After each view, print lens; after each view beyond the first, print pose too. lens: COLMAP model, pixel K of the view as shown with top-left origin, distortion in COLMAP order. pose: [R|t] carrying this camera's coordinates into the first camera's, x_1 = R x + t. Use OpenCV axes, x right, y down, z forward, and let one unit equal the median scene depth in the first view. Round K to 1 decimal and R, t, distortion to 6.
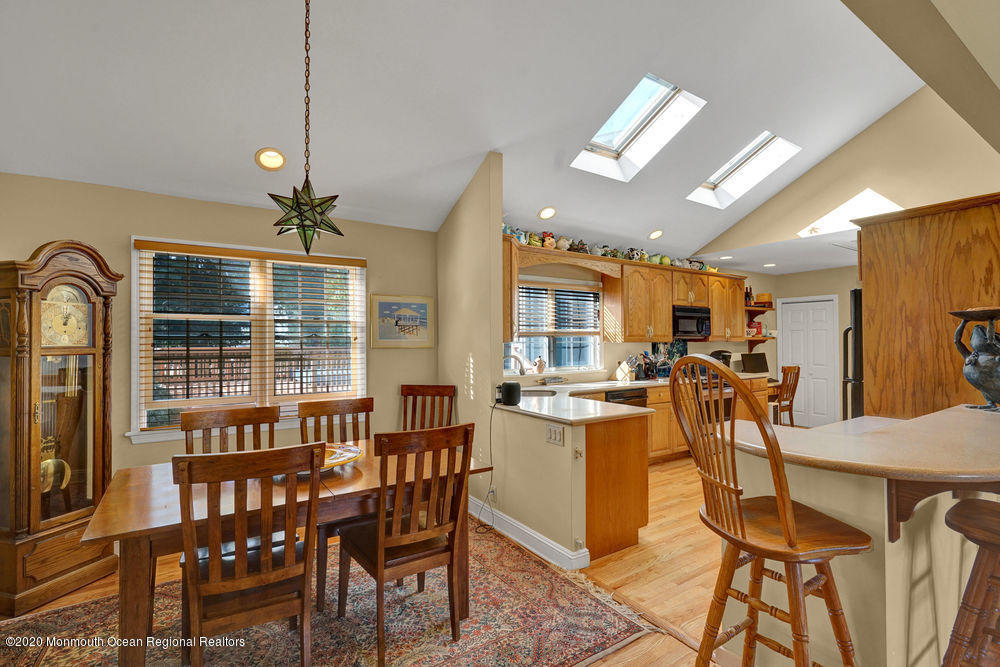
lens RADIAL K [[460.3, 0, 498.4], [0, 460.3, 335.4], [0, 0, 1]] dist [-0.004119, -0.000187]
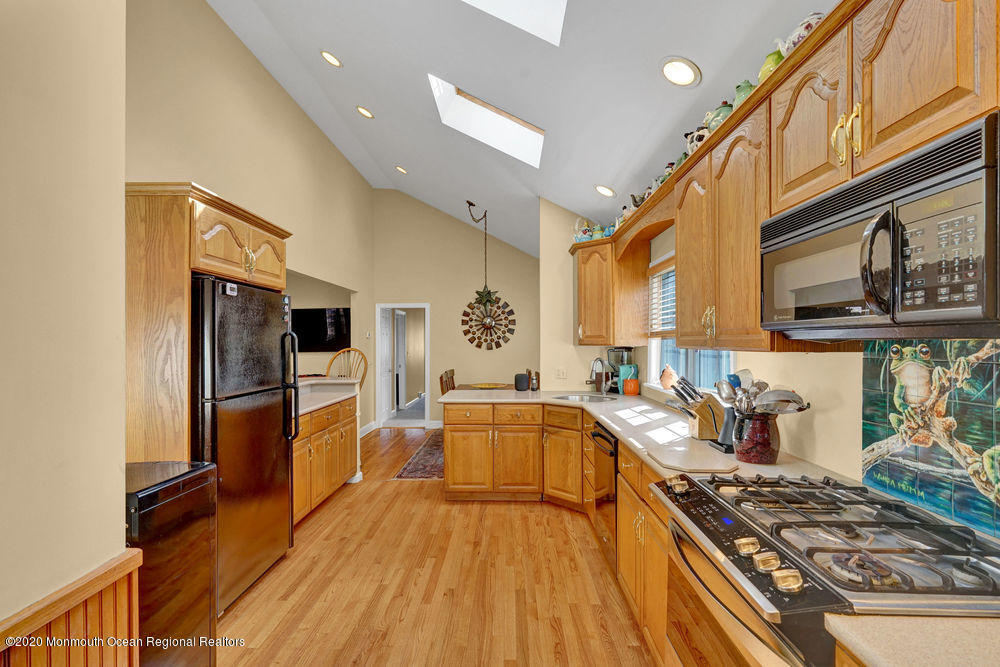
lens RADIAL K [[462.3, 0, 497.4], [0, 462.3, 342.6], [0, 0, 1]] dist [-0.001604, 0.000284]
pose [[-0.576510, 0.007240, -0.817058, 0.912967], [0.015331, 0.999881, -0.001957, 0.008566], [0.816946, -0.013654, -0.576552, 1.335268]]
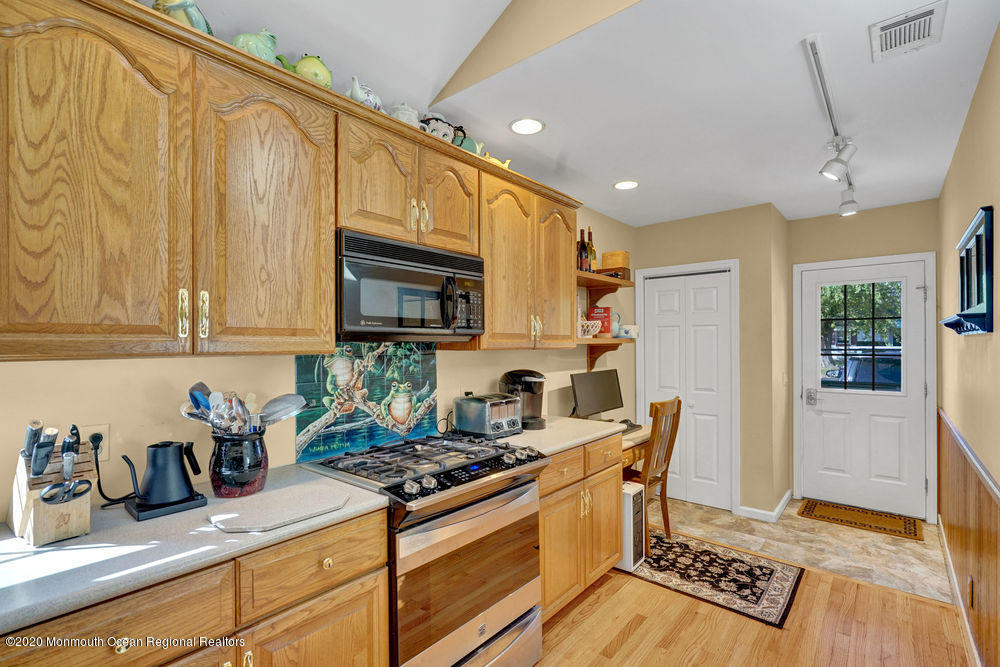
lens RADIAL K [[462.3, 0, 497.4], [0, 462.3, 342.6], [0, 0, 1]] dist [-0.001604, 0.000284]
pose [[0.961800, -0.000535, 0.273752, 0.515663], [-0.002441, 0.999942, 0.010530, 0.004995], [-0.273742, -0.010796, 0.961743, 0.896296]]
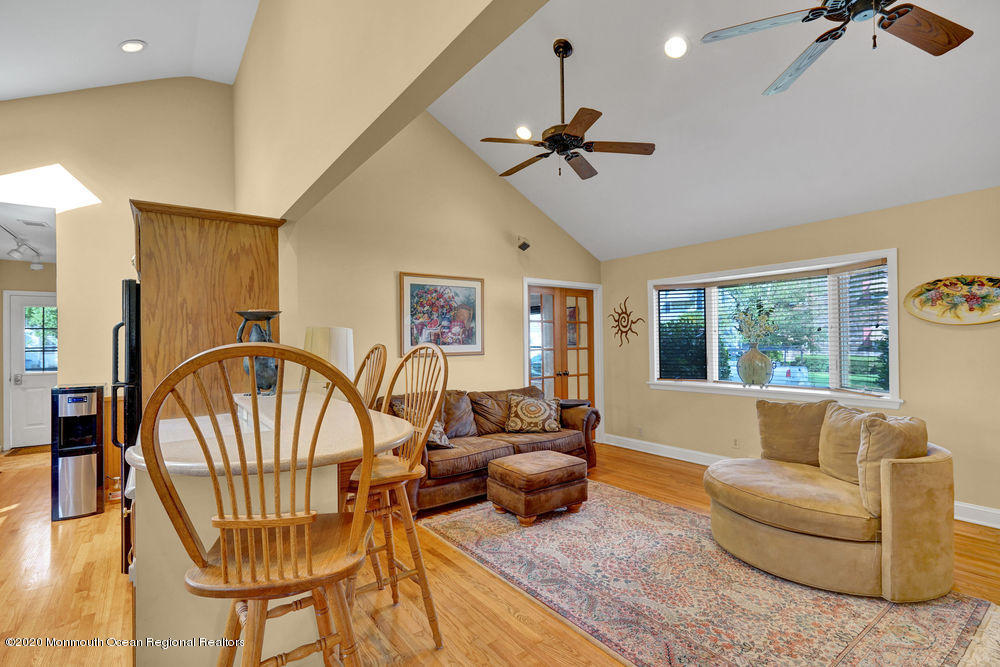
lens RADIAL K [[469.2, 0, 498.7], [0, 469.2, 338.3], [0, 0, 1]] dist [-0.002922, 0.000268]
pose [[-0.043700, 0.010282, 0.998992, -0.098008], [0.001528, 0.999947, -0.010225, 0.014467], [-0.999044, 0.001080, -0.043713, 0.227567]]
